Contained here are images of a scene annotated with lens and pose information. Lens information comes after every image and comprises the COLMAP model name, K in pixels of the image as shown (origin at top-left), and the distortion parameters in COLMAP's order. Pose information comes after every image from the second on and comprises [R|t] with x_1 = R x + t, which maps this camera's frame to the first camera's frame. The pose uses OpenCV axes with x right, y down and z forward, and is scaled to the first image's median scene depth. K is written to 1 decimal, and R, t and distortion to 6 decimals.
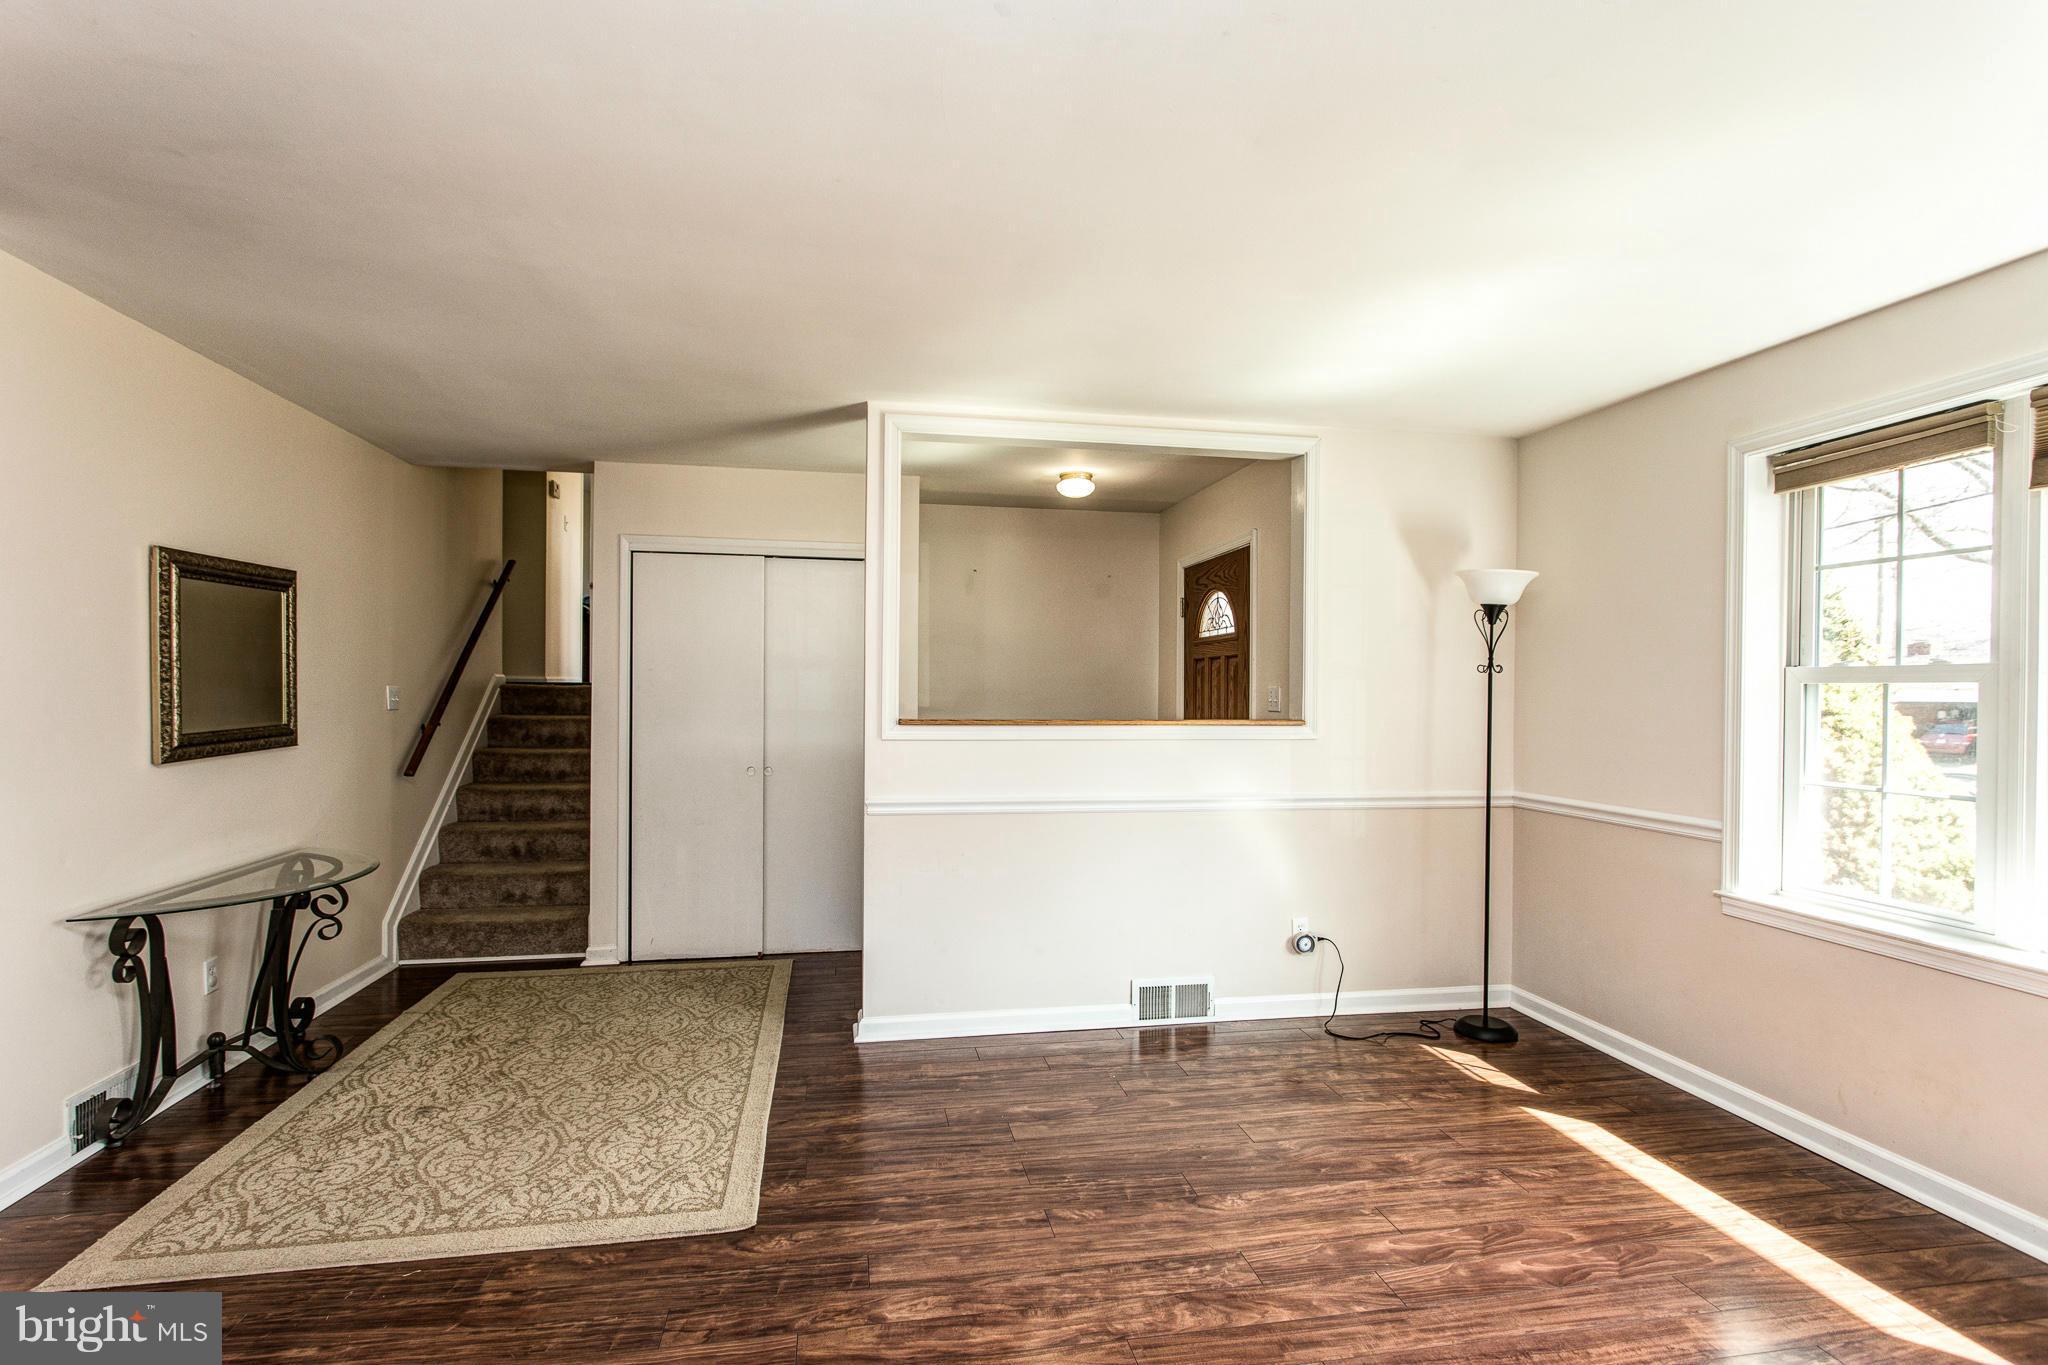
lens RADIAL K [[964.2, 0, 1014.7], [0, 964.2, 694.9], [0, 0, 1]] dist [-0.000236, 0.000822]
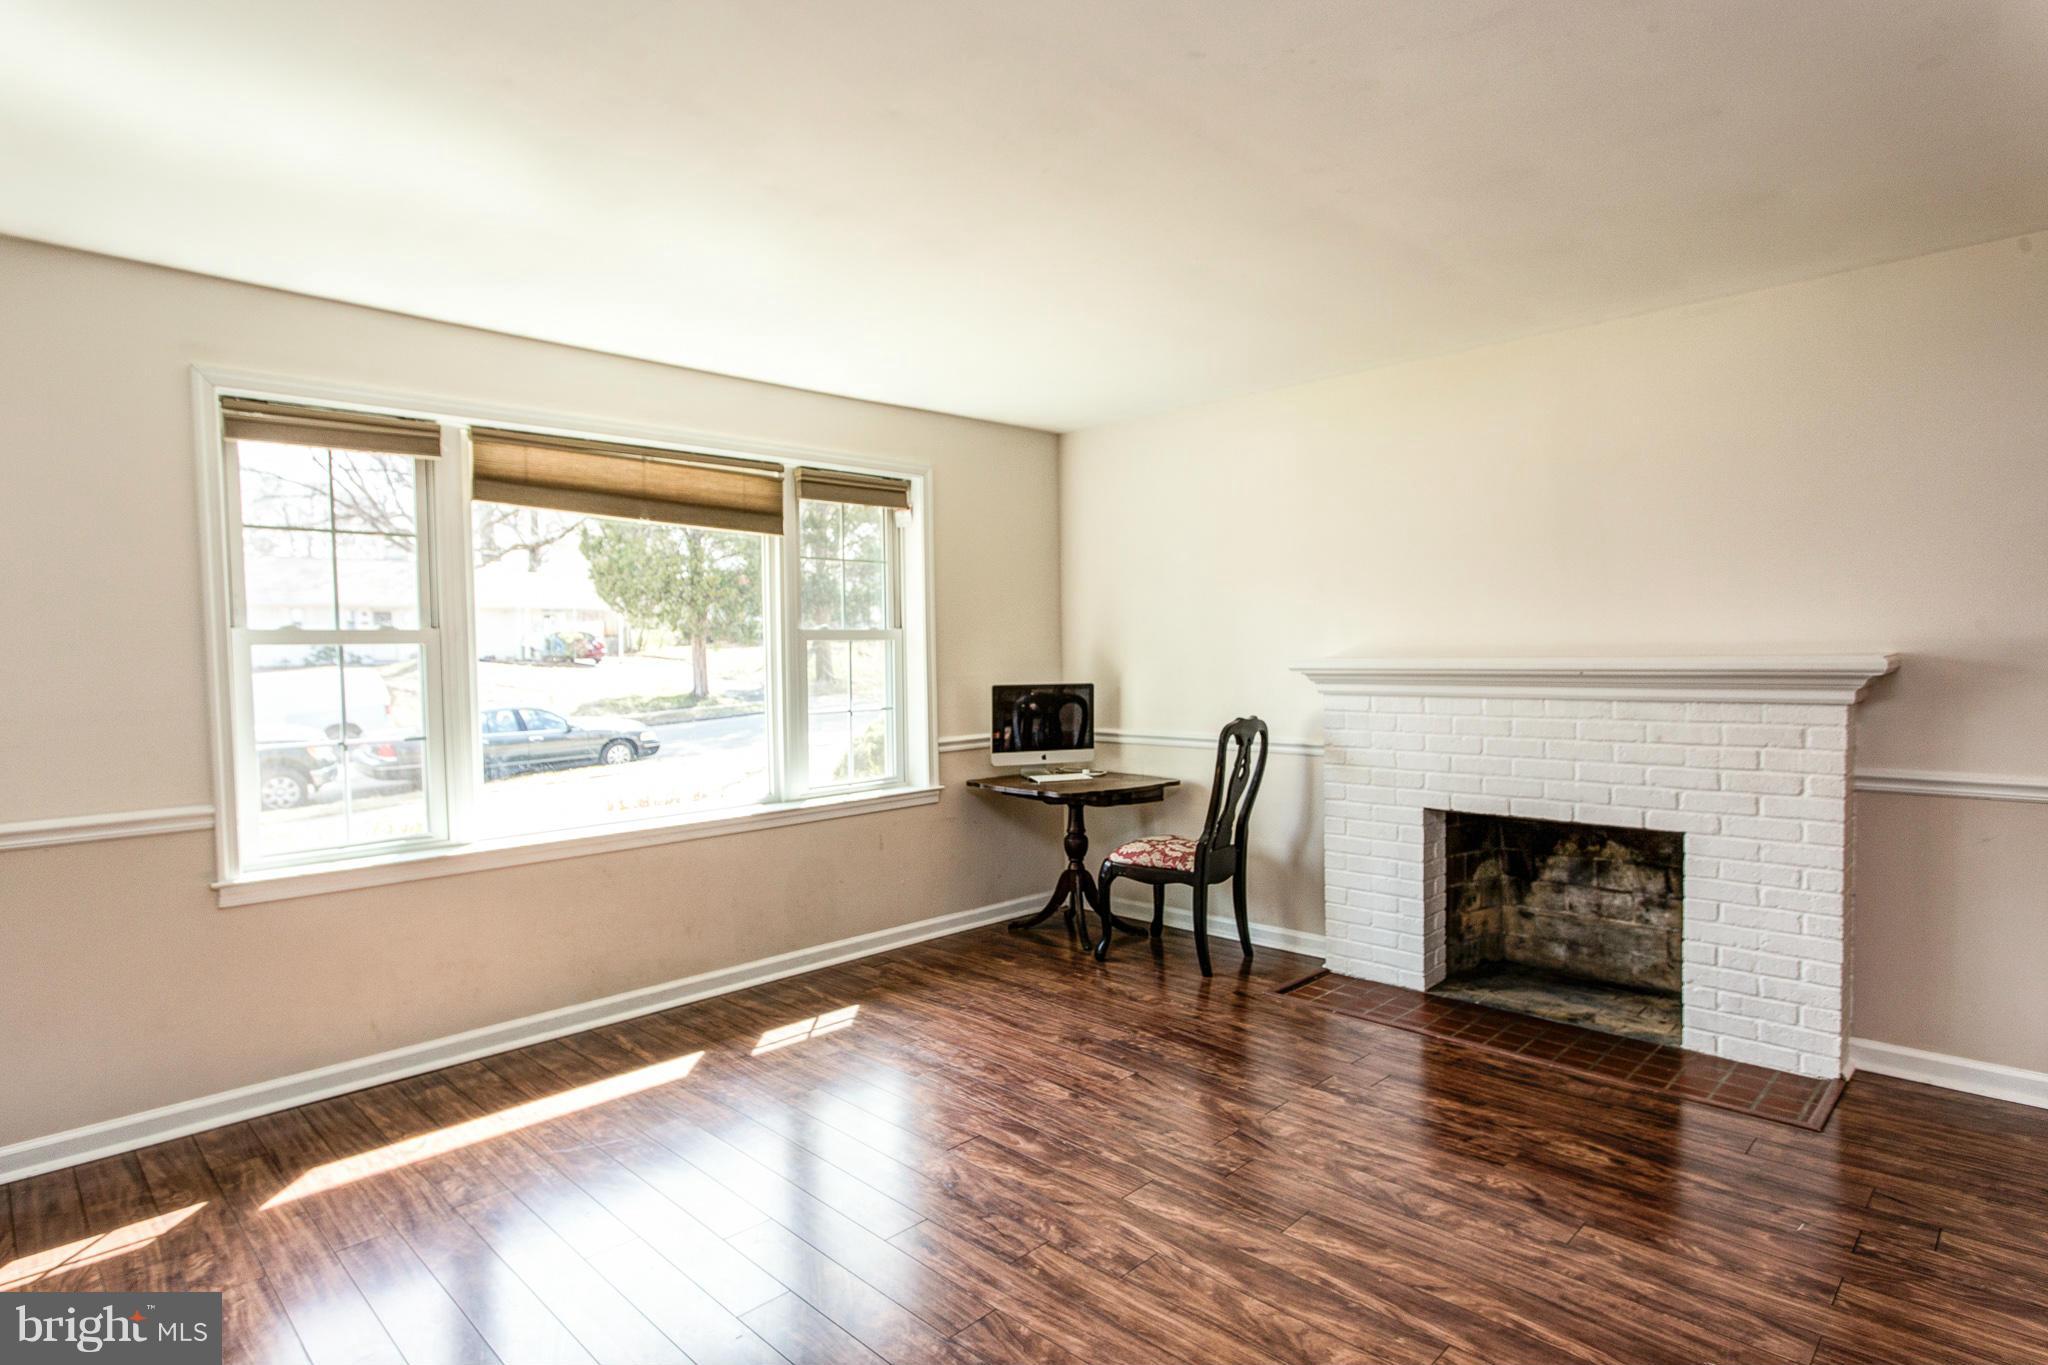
lens RADIAL K [[1077.8, 0, 1021.1], [0, 1077.8, 694.8], [0, 0, 1]] dist [-0.007896, -0.000412]
pose [[-0.572027, -0.035158, 0.819481, -0.480081], [0.016609, 0.998380, 0.054427, -0.008822], [-0.820067, 0.044744, -0.570516, 0.954308]]
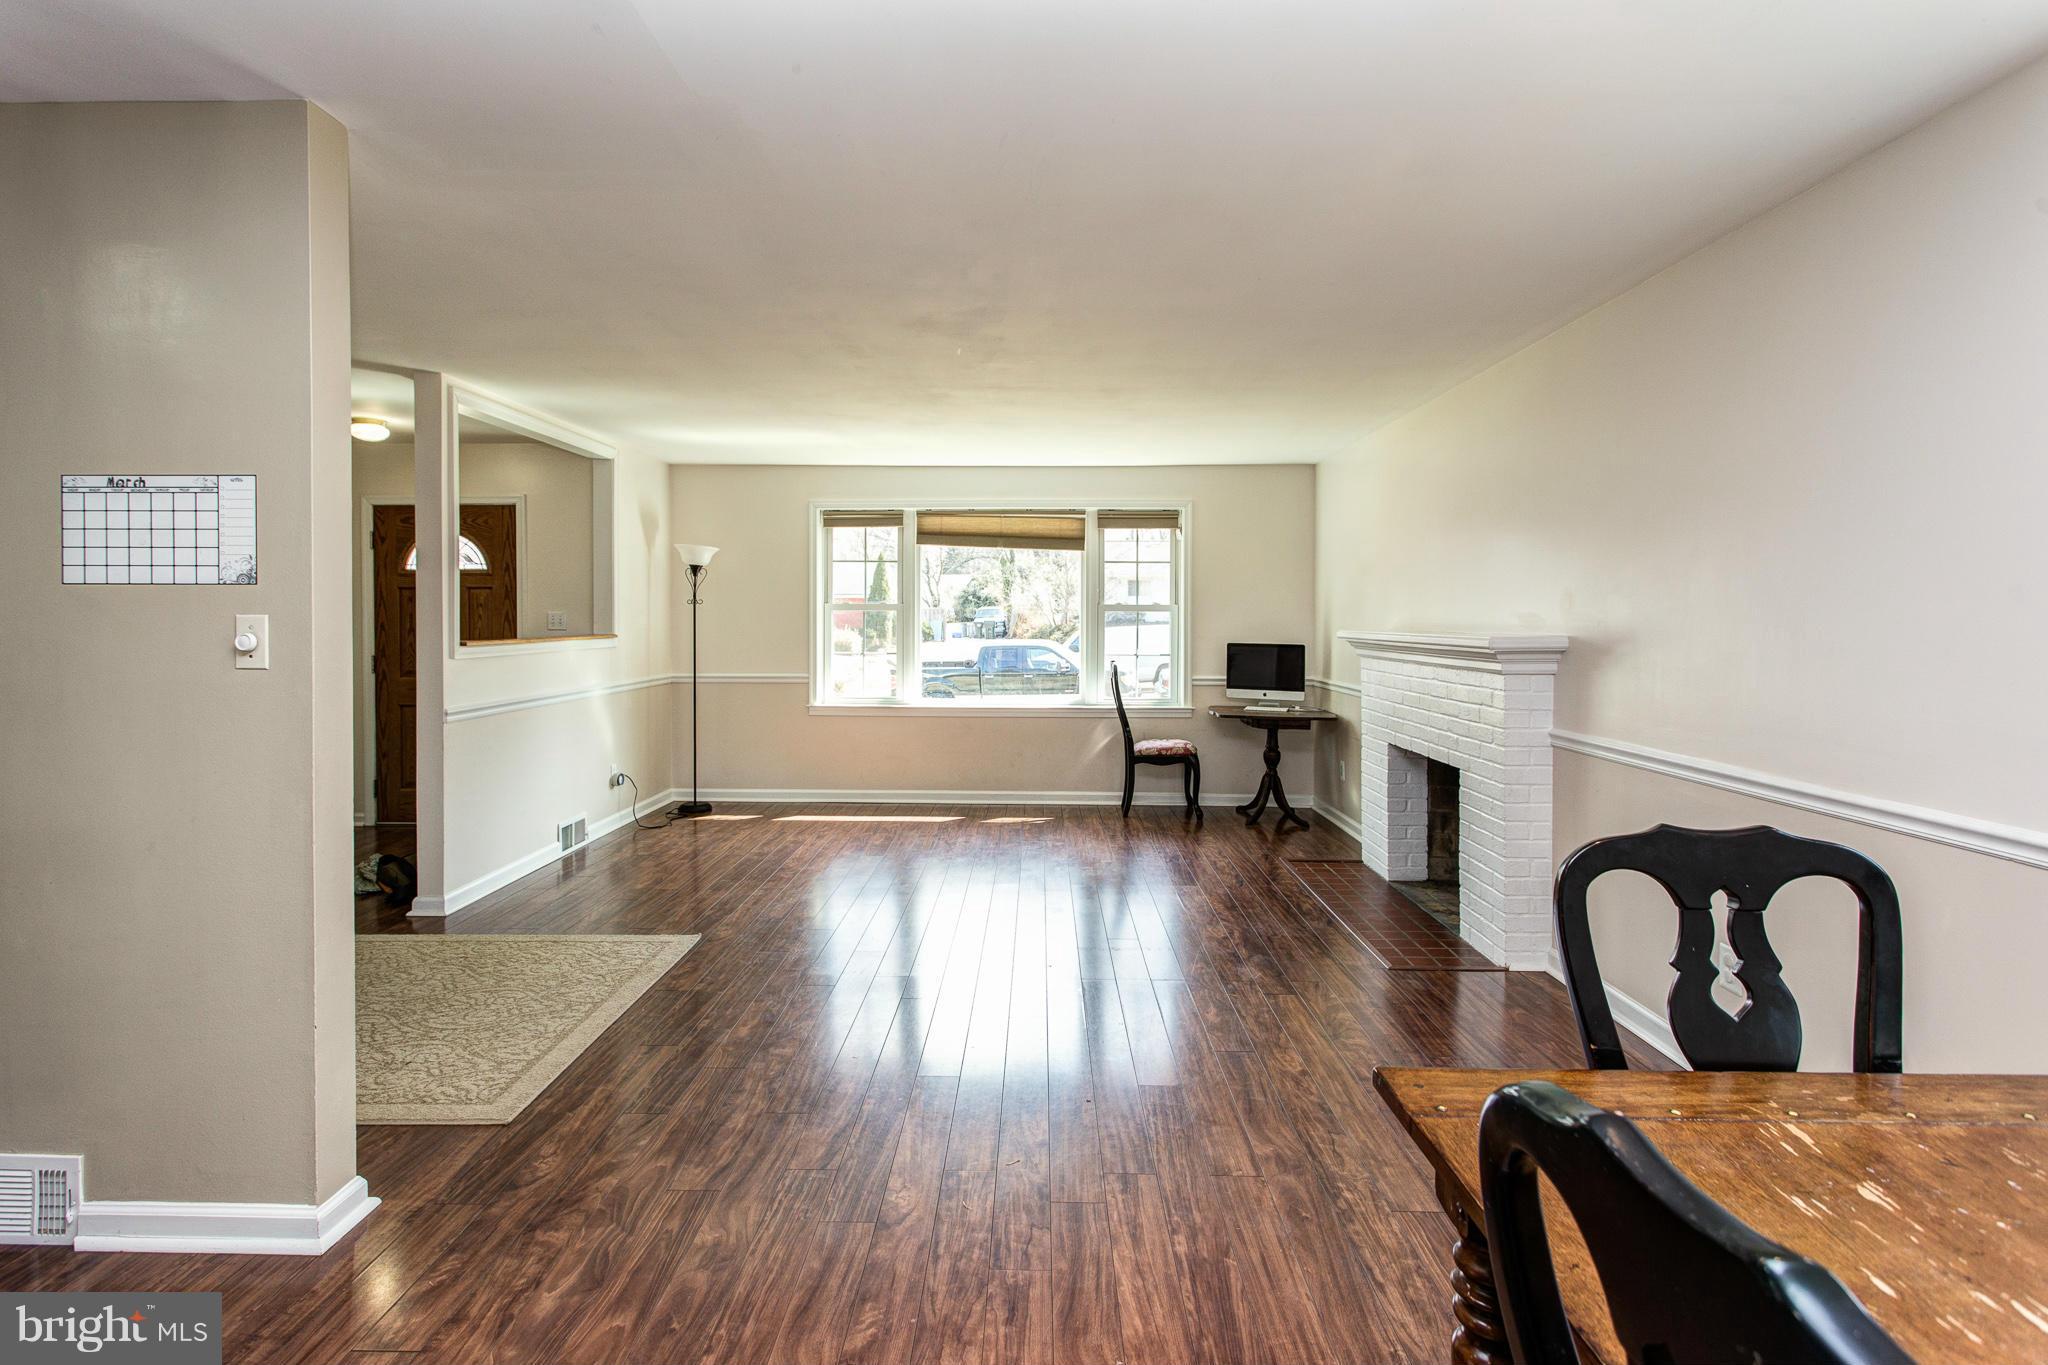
lens RADIAL K [[1005.0, 0, 1018.9], [0, 1005.0, 617.7], [0, 0, 1]] dist [-0.001564, 0.000130]
pose [[0.197779, -0.008767, 0.980208, -1.422121], [0.005583, 0.999954, 0.007817, -0.012040], [-0.980231, 0.003926, 0.197818, 0.076913]]
